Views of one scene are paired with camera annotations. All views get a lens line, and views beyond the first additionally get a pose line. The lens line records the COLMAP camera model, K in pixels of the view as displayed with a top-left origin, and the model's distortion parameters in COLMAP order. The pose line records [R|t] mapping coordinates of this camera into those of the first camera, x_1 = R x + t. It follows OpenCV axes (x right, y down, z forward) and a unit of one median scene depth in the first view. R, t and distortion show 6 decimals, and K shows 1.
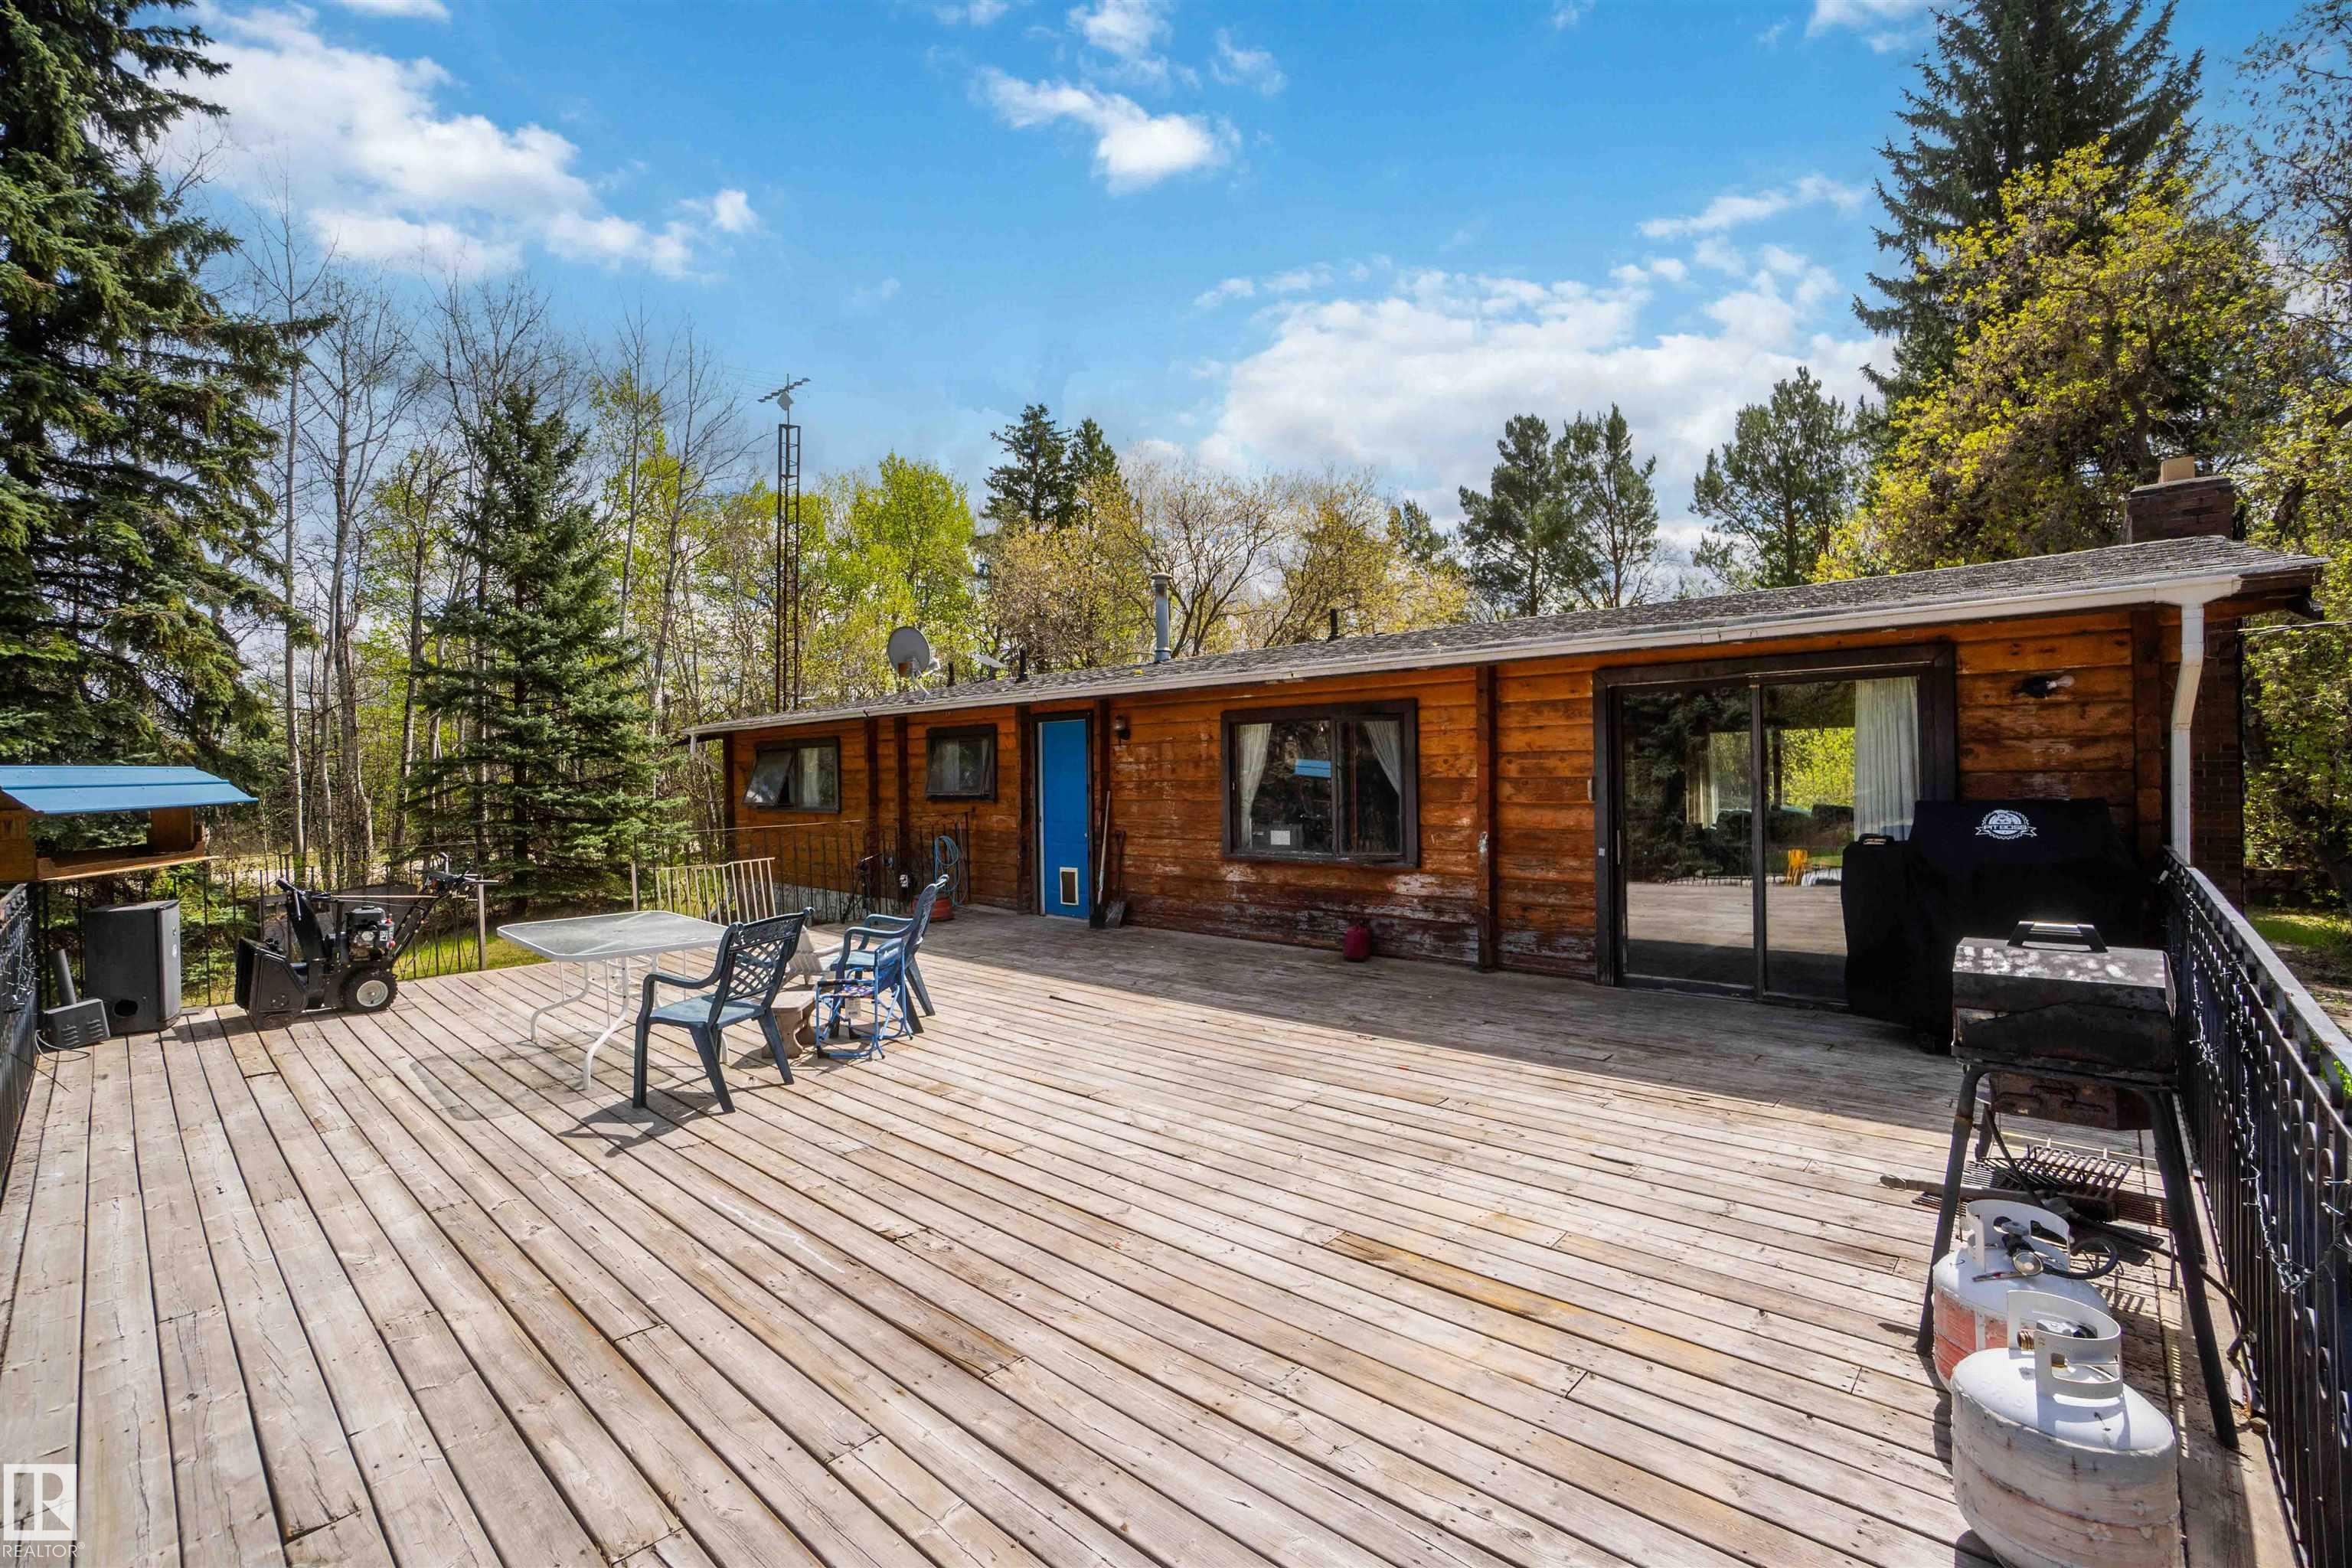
lens RADIAL K [[1045.3, 0, 1165.4], [0, 1045.3, 781.5], [0, 0, 1]] dist [-0.053636, 0.019803]
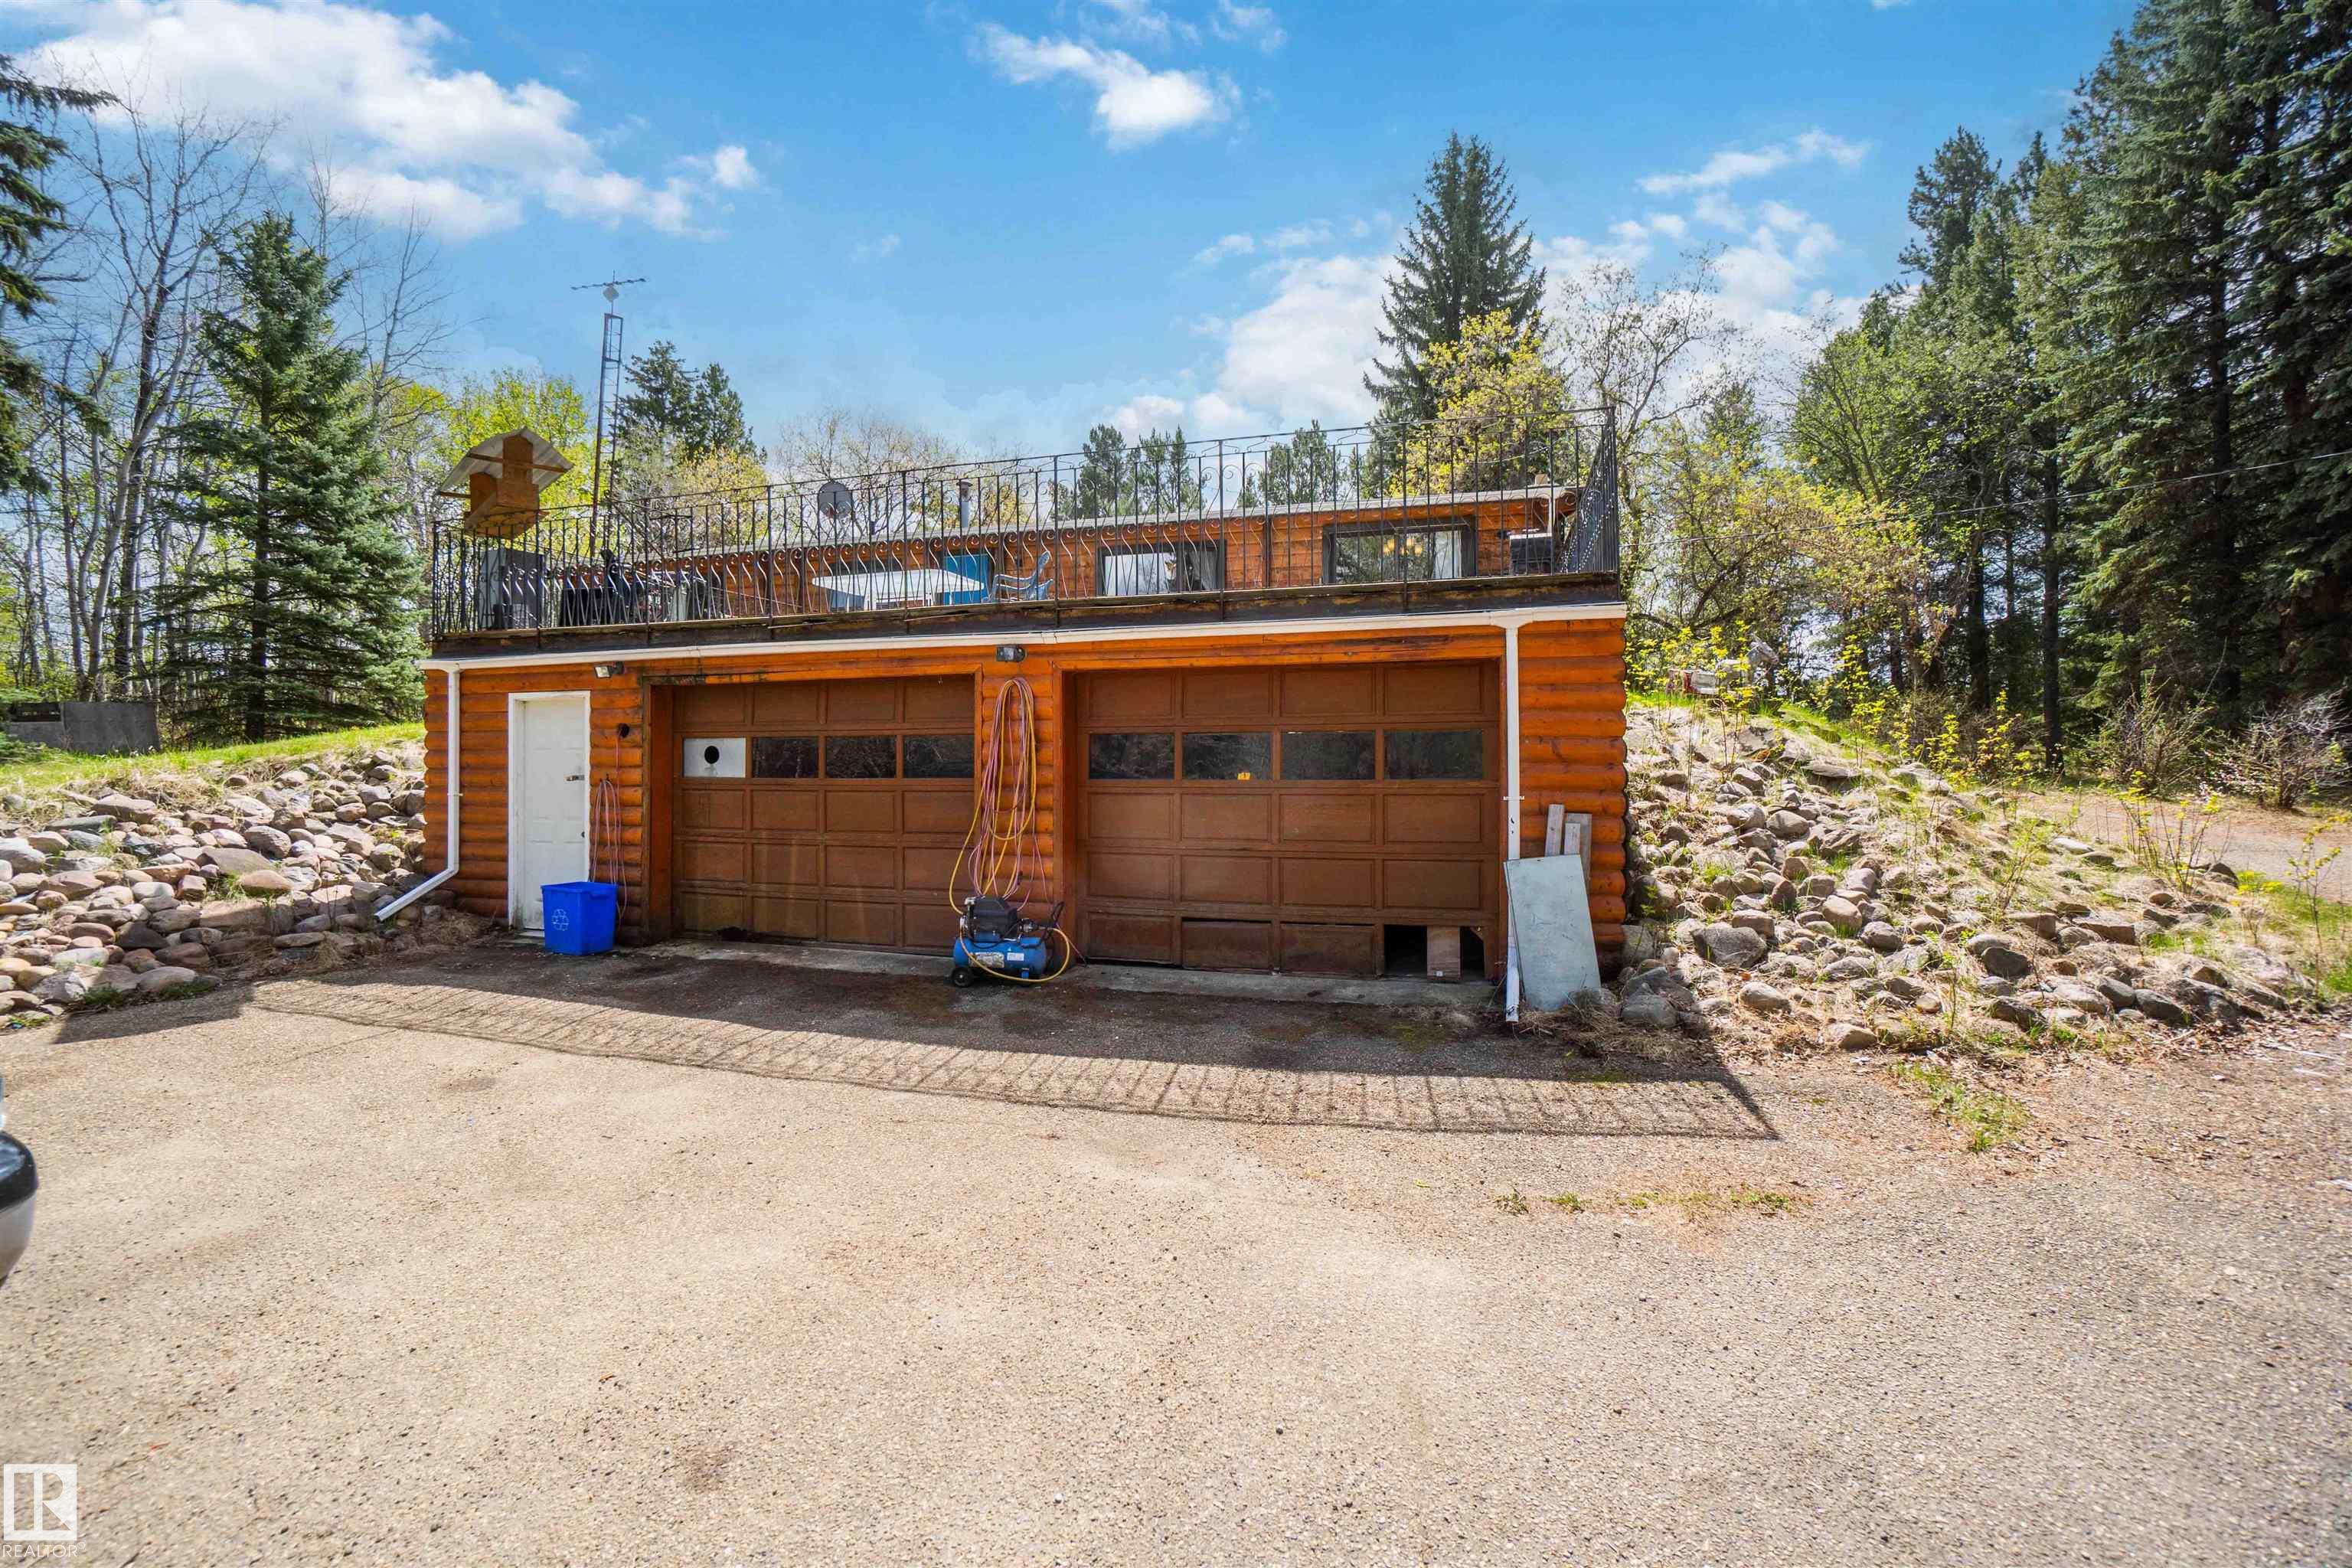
lens RADIAL K [[1045.3, 0, 1162.7], [0, 1045.3, 779.8], [0, 0, 1]] dist [-0.053636, 0.019803]
pose [[0.899102, 0.016902, 0.437413, -0.441119], [-0.015574, 0.999857, -0.006622, 0.237906], [-0.437462, -0.000858, 0.899236, -0.409253]]
